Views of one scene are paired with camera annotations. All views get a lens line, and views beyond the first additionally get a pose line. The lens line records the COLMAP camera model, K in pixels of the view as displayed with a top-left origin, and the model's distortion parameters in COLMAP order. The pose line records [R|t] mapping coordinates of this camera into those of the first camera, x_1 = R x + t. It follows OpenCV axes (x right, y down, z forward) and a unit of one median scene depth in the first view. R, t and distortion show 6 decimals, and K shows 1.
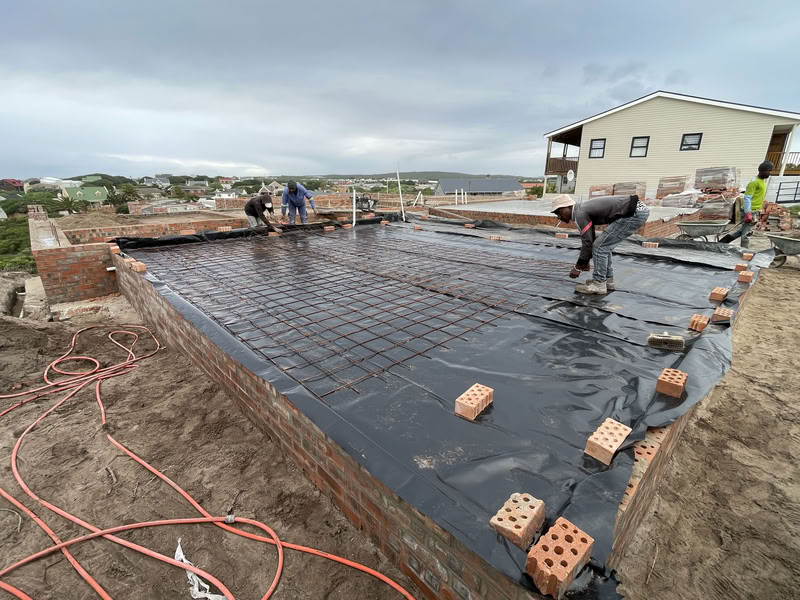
lens RADIAL K [[373.8, 0, 397.6], [0, 373.8, 301.5], [0, 0, 1]] dist [-0.013692, 0.008484]
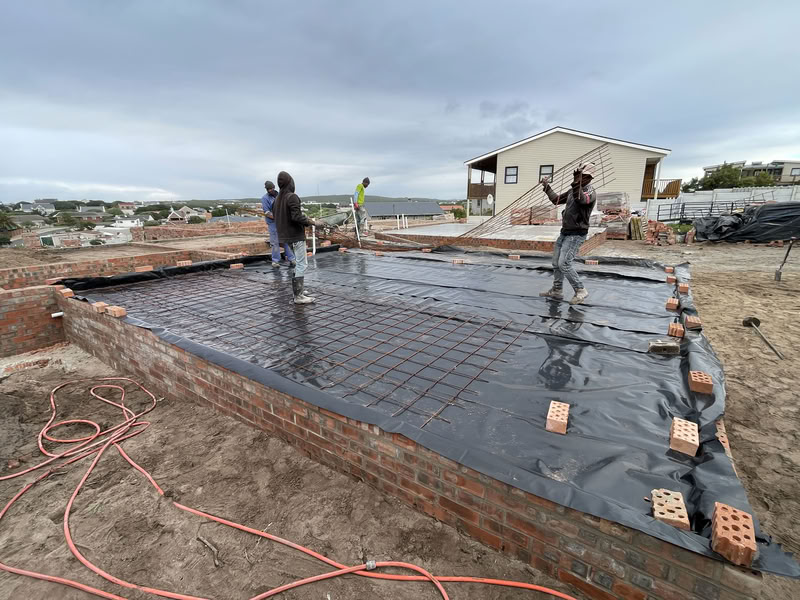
lens RADIAL K [[373.8, 0, 397.6], [0, 373.8, 301.5], [0, 0, 1]] dist [-0.013692, 0.008484]
pose [[0.979257, -0.059519, 0.193686, -0.122867], [0.070350, 0.996292, -0.049525, -0.015234], [-0.190020, 0.062123, 0.979813, -0.008303]]
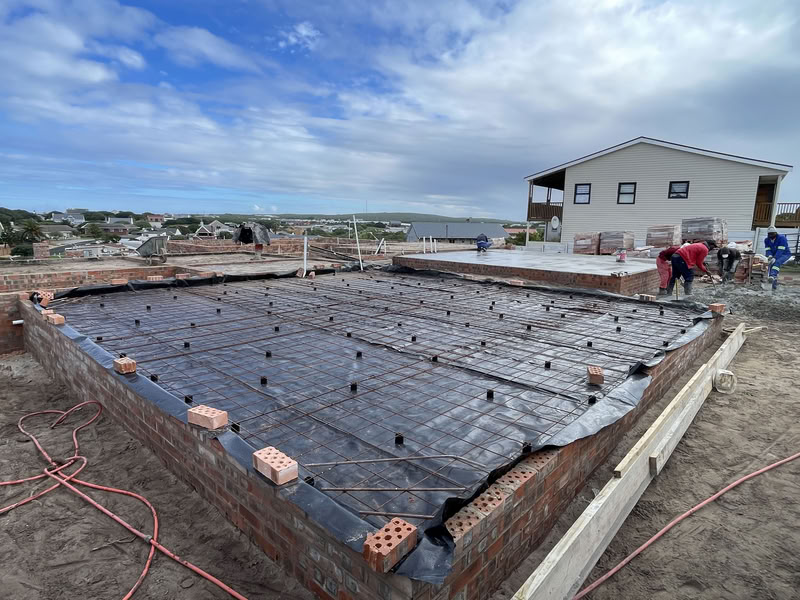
lens RADIAL K [[454.9, 0, 394.8], [0, 454.9, 302.1], [0, 0, 1]] dist [-0.005252, 0.000225]
pose [[0.997740, 0.007648, 0.066758, 0.033424], [0.001735, 0.990238, -0.139376, 0.012333], [-0.067172, 0.139177, 0.987987, -0.095211]]
